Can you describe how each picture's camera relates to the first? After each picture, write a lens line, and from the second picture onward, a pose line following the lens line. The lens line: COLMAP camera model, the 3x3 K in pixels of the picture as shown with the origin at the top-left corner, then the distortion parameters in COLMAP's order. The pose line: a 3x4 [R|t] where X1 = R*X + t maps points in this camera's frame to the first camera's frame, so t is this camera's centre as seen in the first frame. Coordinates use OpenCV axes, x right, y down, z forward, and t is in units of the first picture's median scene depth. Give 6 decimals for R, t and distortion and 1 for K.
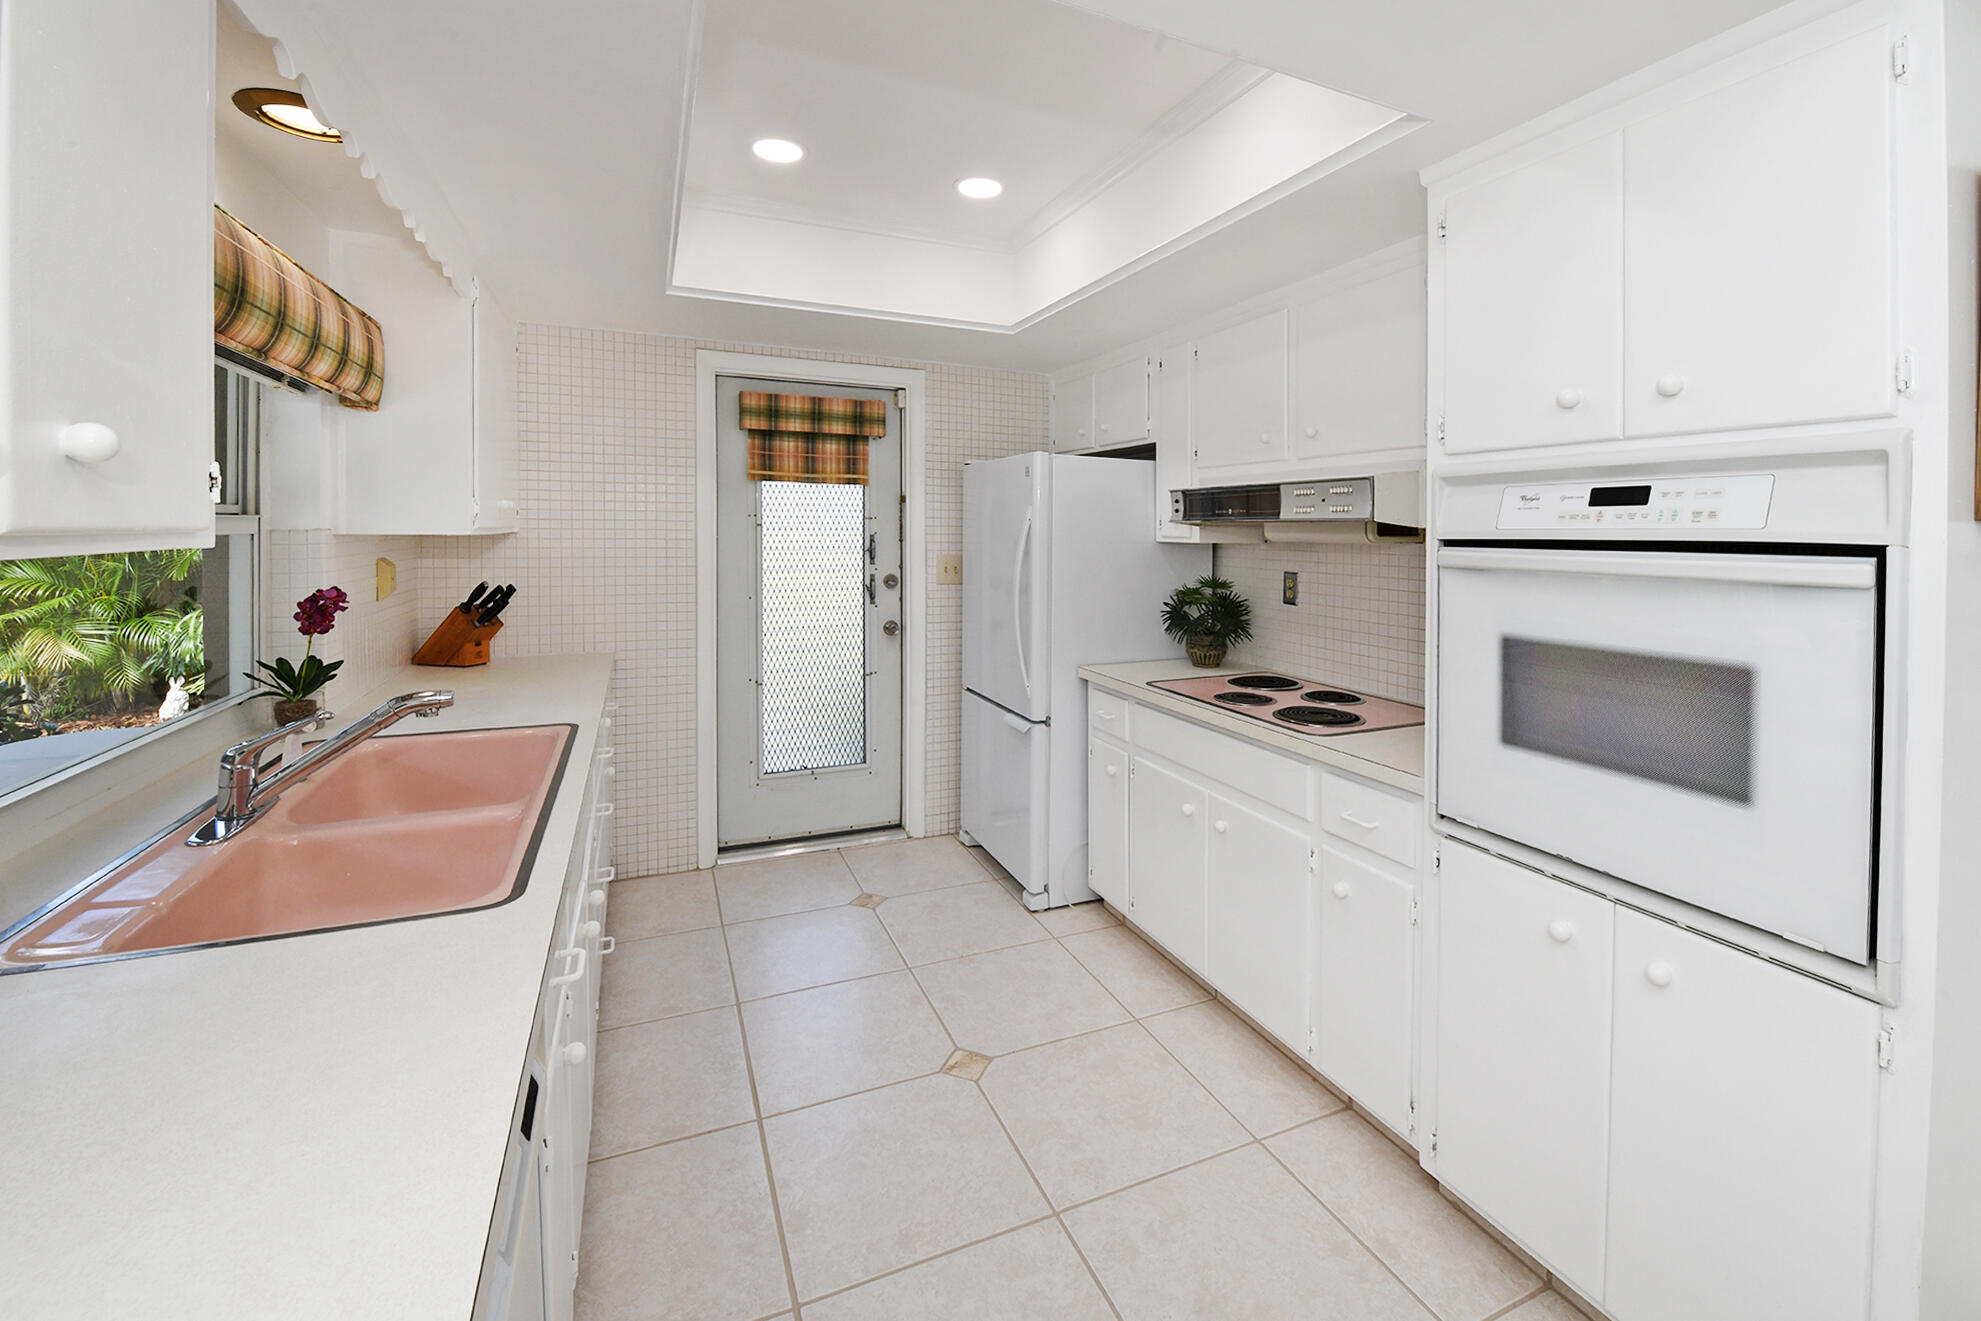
lens RADIAL K [[853.5, 0, 1007.4], [0, 853.5, 503.1], [0, 0, 1]] dist [-0.027694, -0.001740]
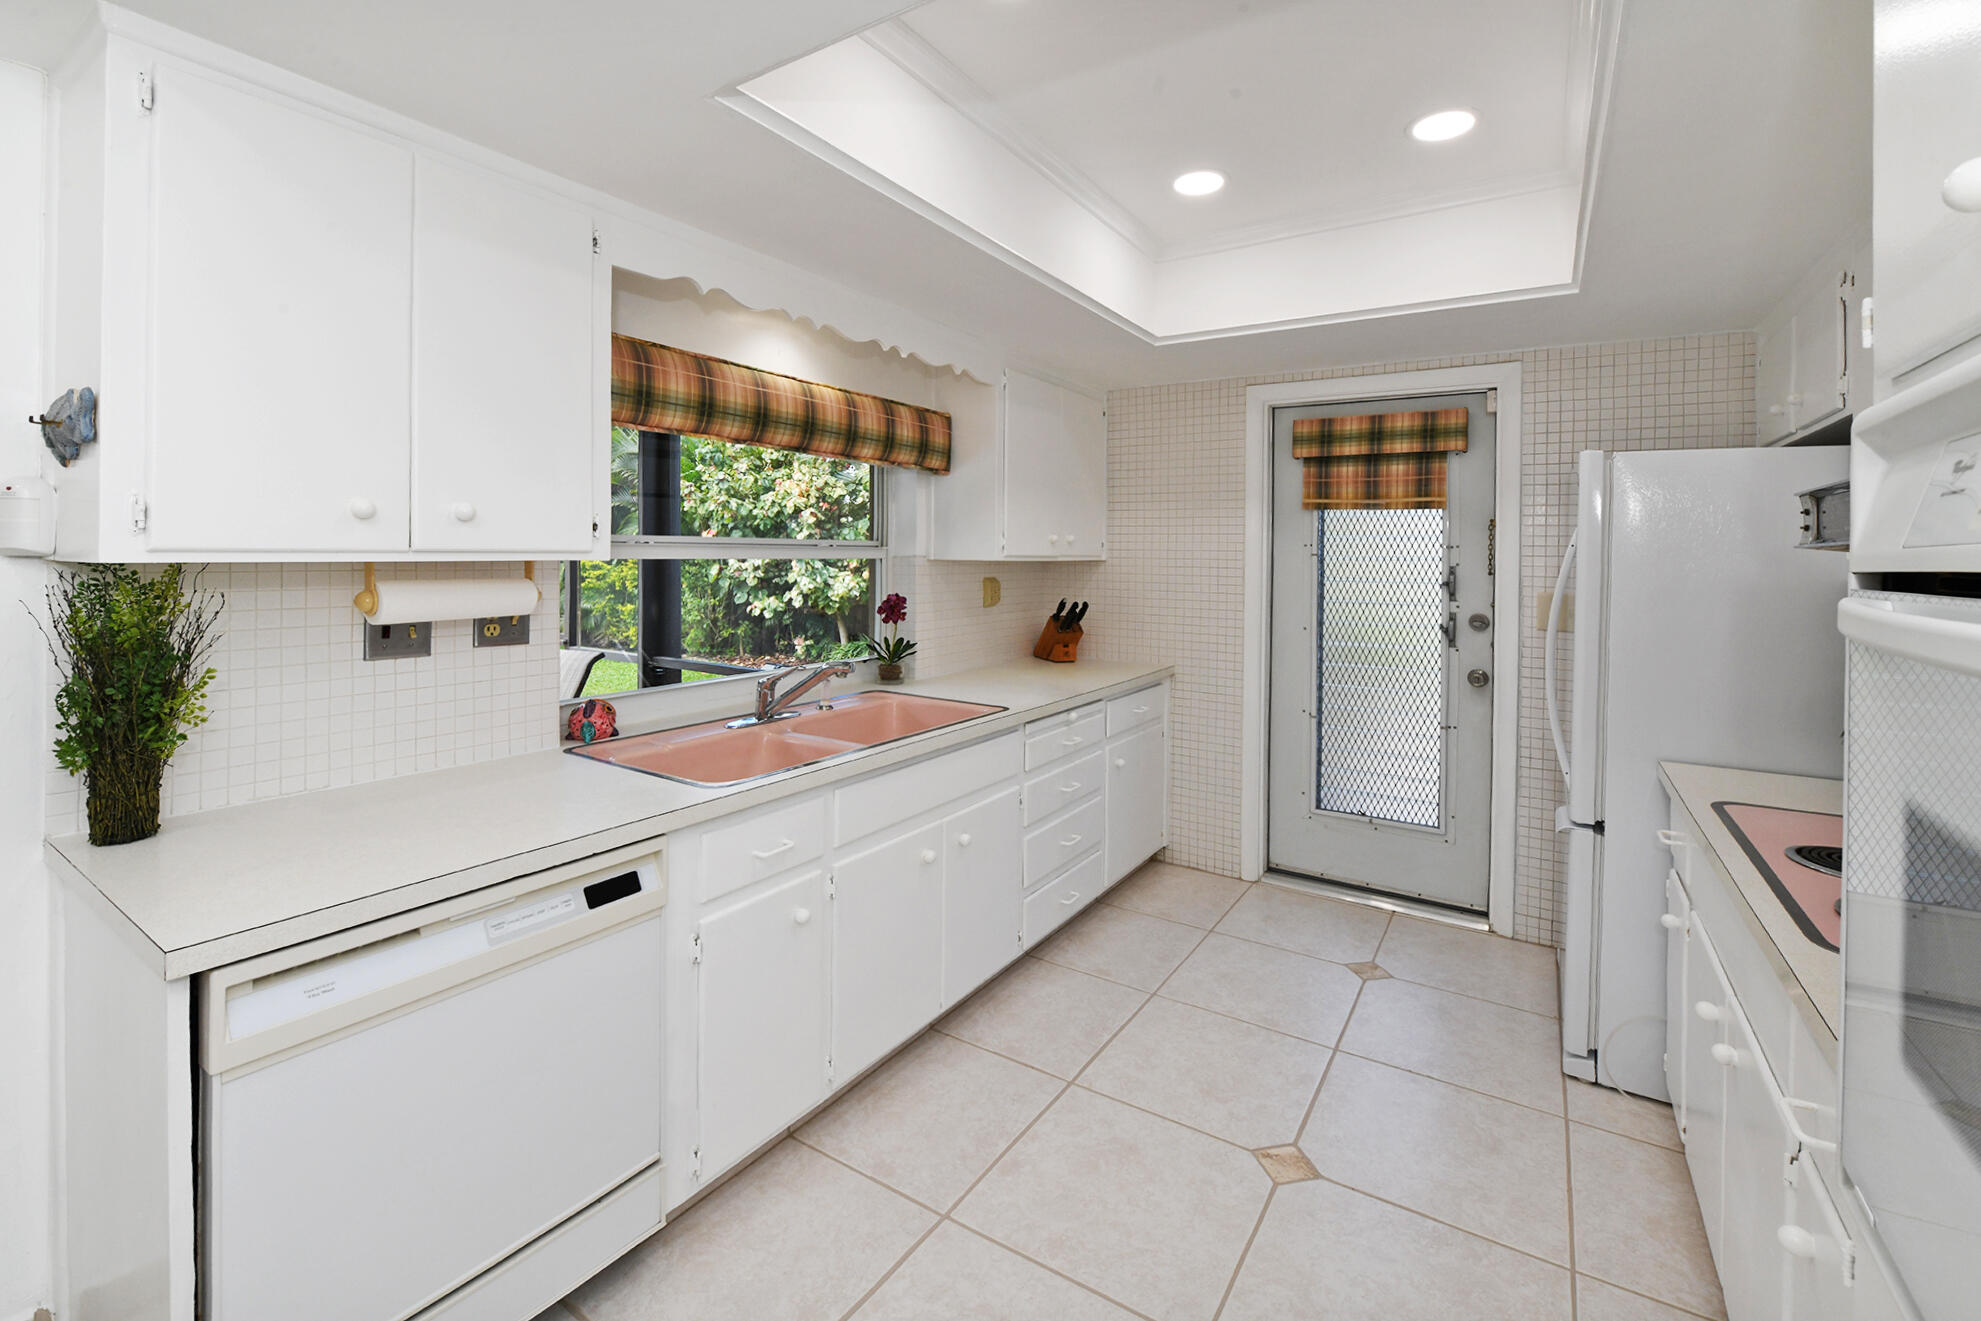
lens RADIAL K [[816.9, 0, 1002.6], [0, 816.9, 567.0], [0, 0, 1]] dist [-0.018880, -0.001877]
pose [[0.548235, 0.010521, -0.836258, 0.289928], [0.018335, 0.999529, 0.024595, 0.009810], [0.836123, -0.028817, 0.547784, 0.184010]]
